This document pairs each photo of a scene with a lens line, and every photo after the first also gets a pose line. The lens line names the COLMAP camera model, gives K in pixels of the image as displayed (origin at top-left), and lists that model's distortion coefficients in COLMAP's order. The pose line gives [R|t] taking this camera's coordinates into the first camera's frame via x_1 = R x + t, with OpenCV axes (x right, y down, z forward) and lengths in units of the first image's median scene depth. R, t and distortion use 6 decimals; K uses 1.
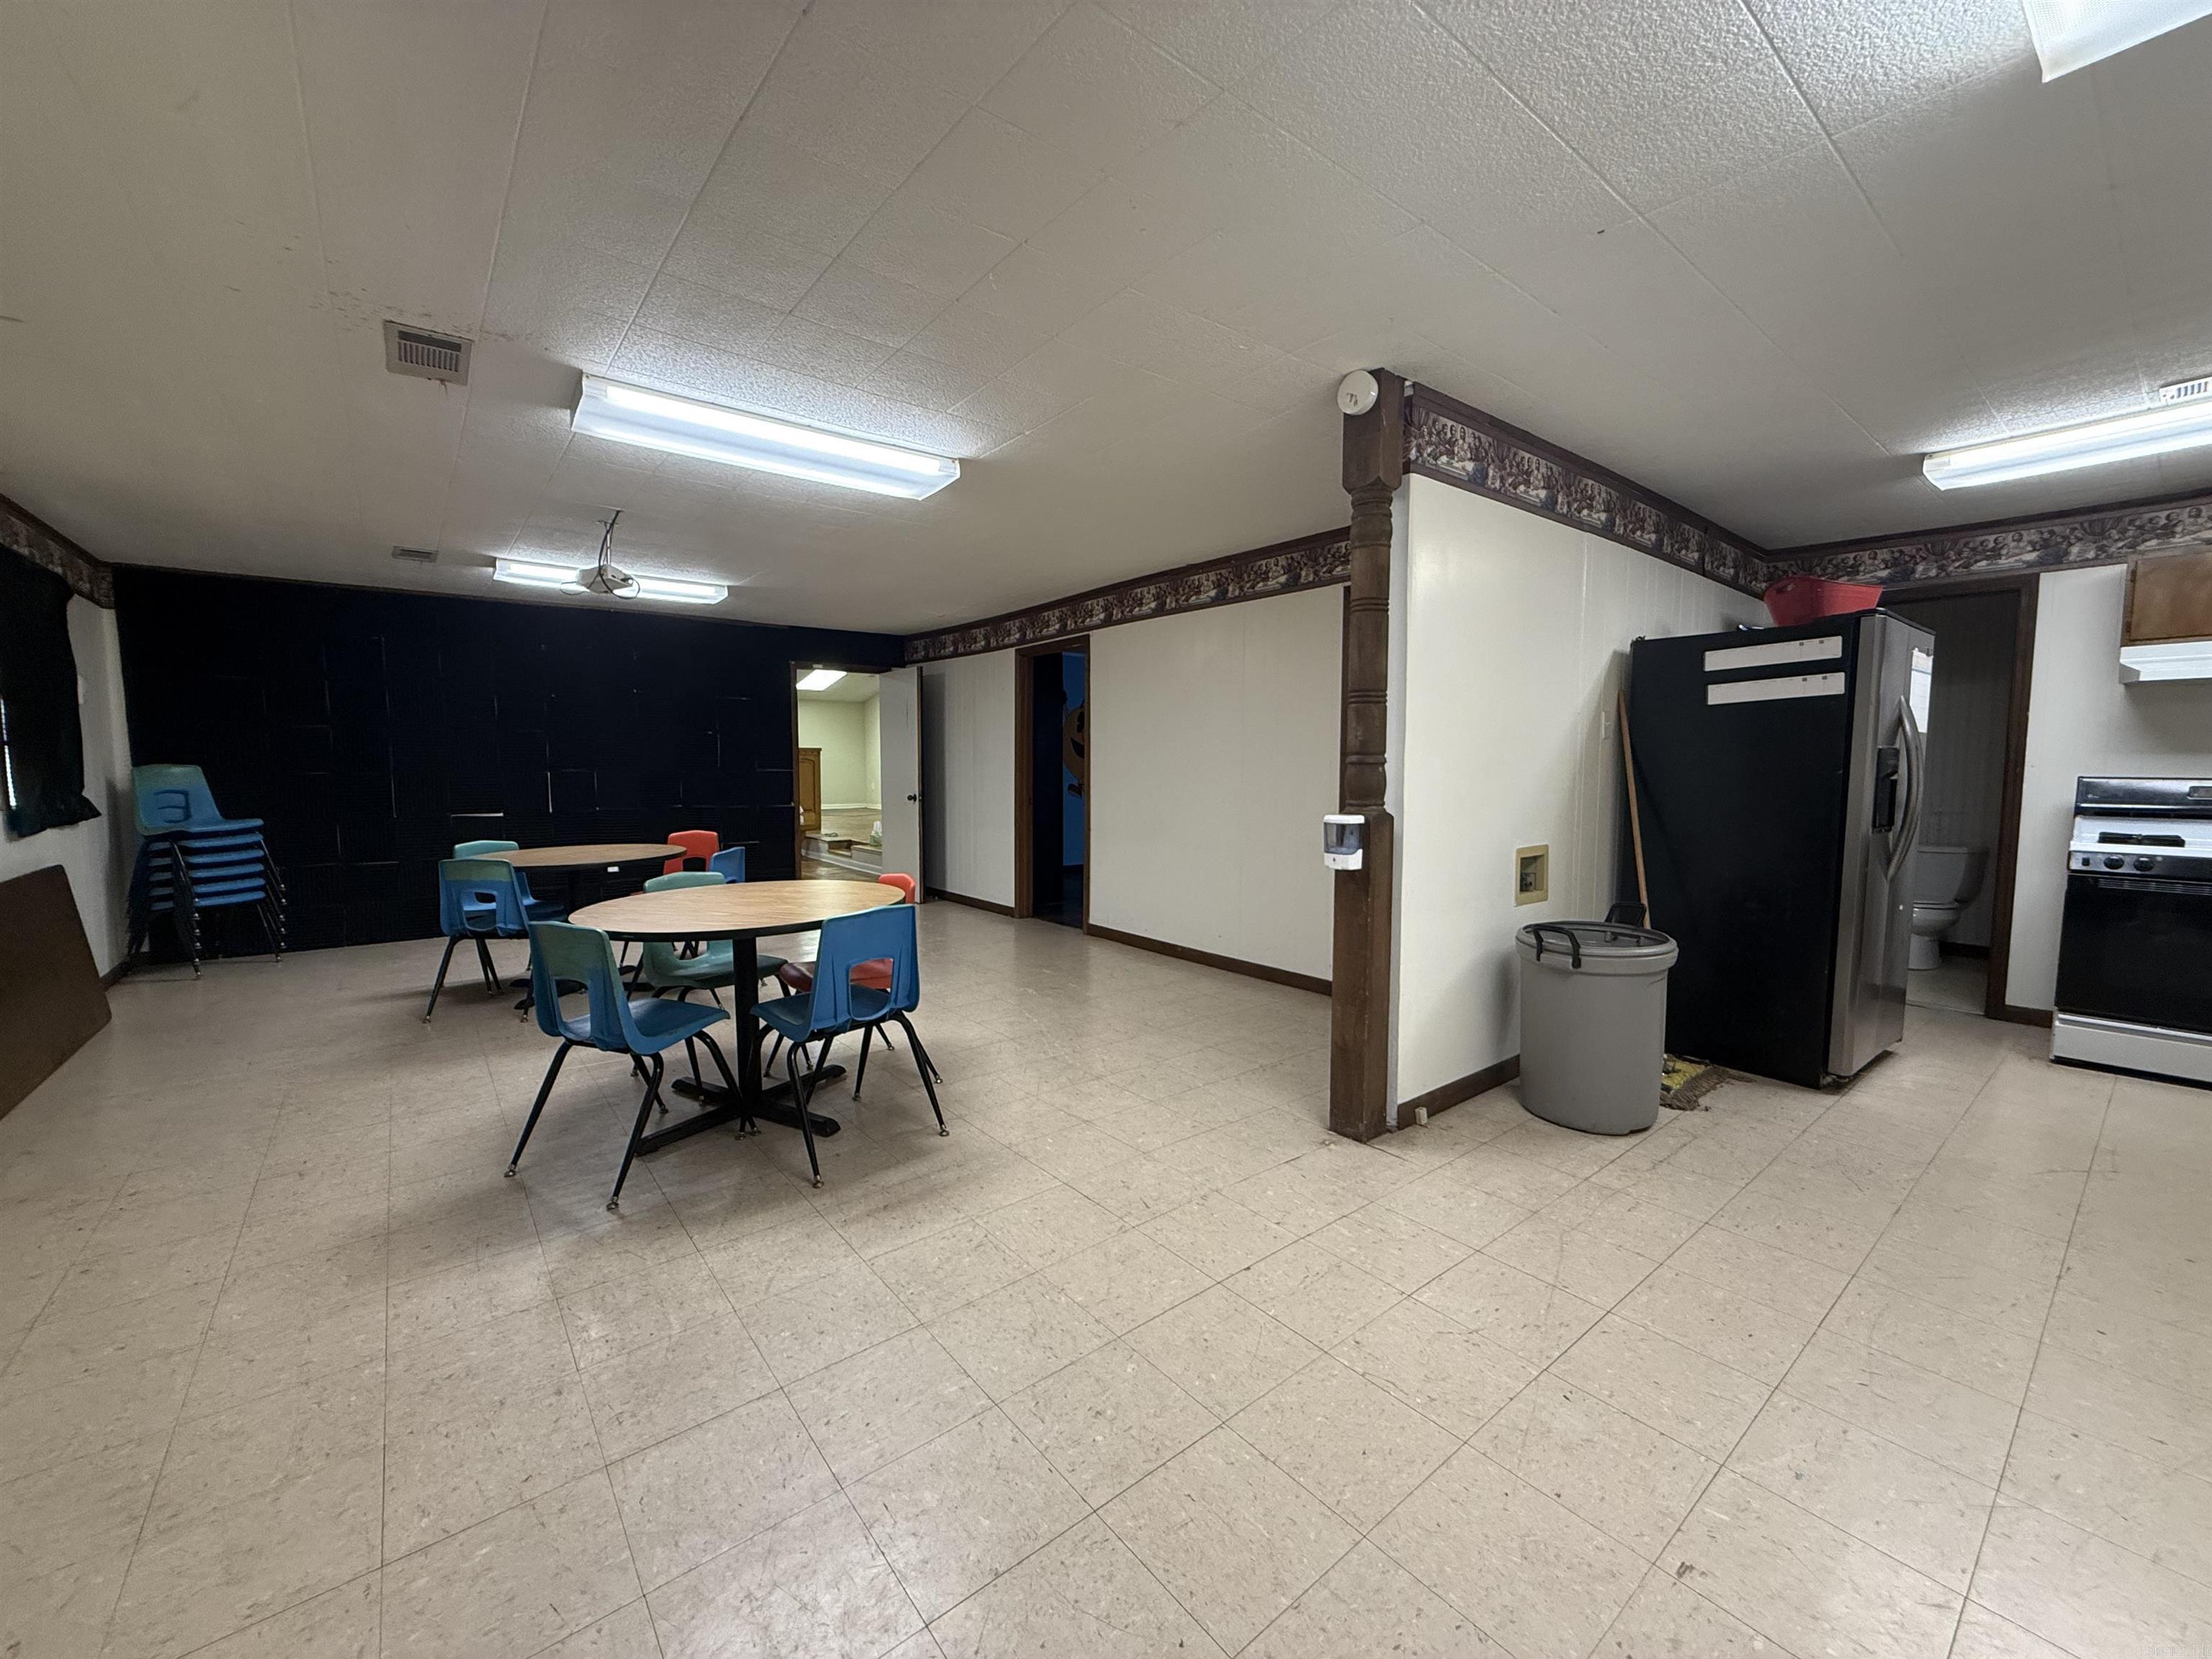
lens RADIAL K [[878.5, 0, 1100.6], [0, 878.5, 831.1], [0, 0, 1]] dist [-0.000257, -0.000097]
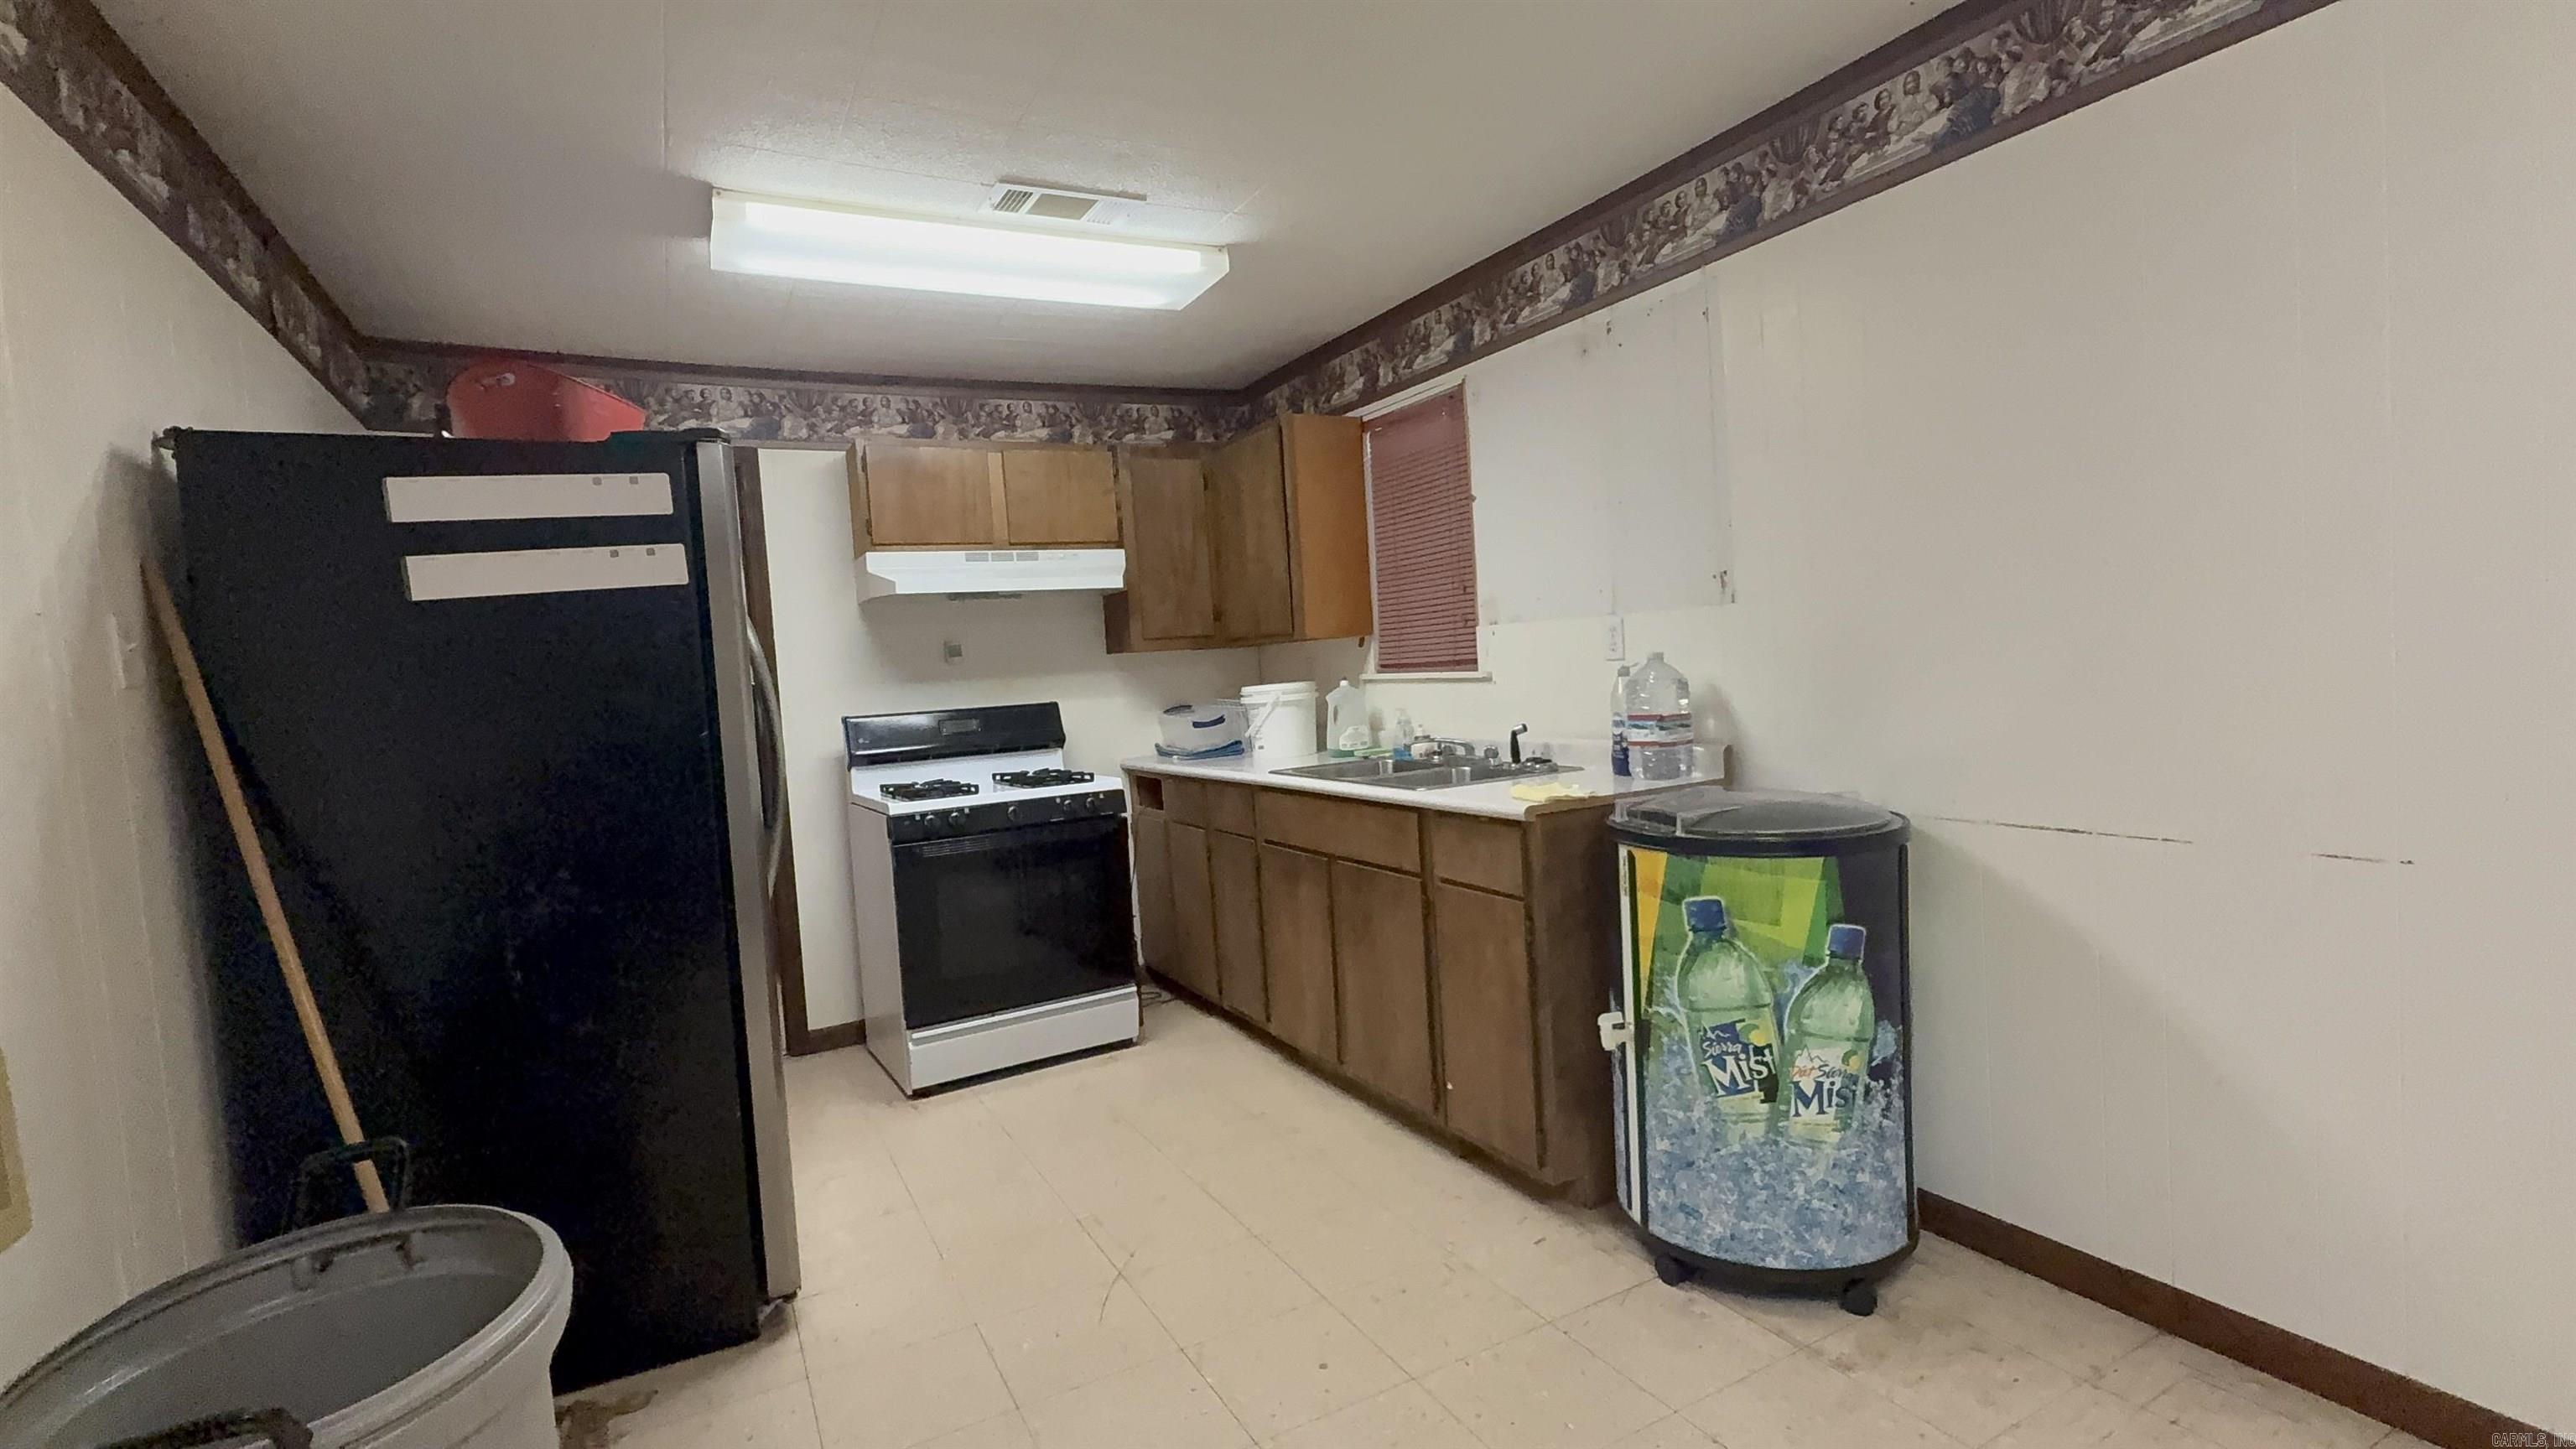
lens RADIAL K [[1153.4, 0, 1290.1], [0, 1153.4, 723.6], [0, 0, 1]] dist [-0.000969, 0.000456]
pose [[0.175882, -0.064572, 0.982291, 0.209679], [0.138633, 0.989527, 0.040224, -0.047535], [-0.974601, 0.129104, 0.182992, 0.488046]]
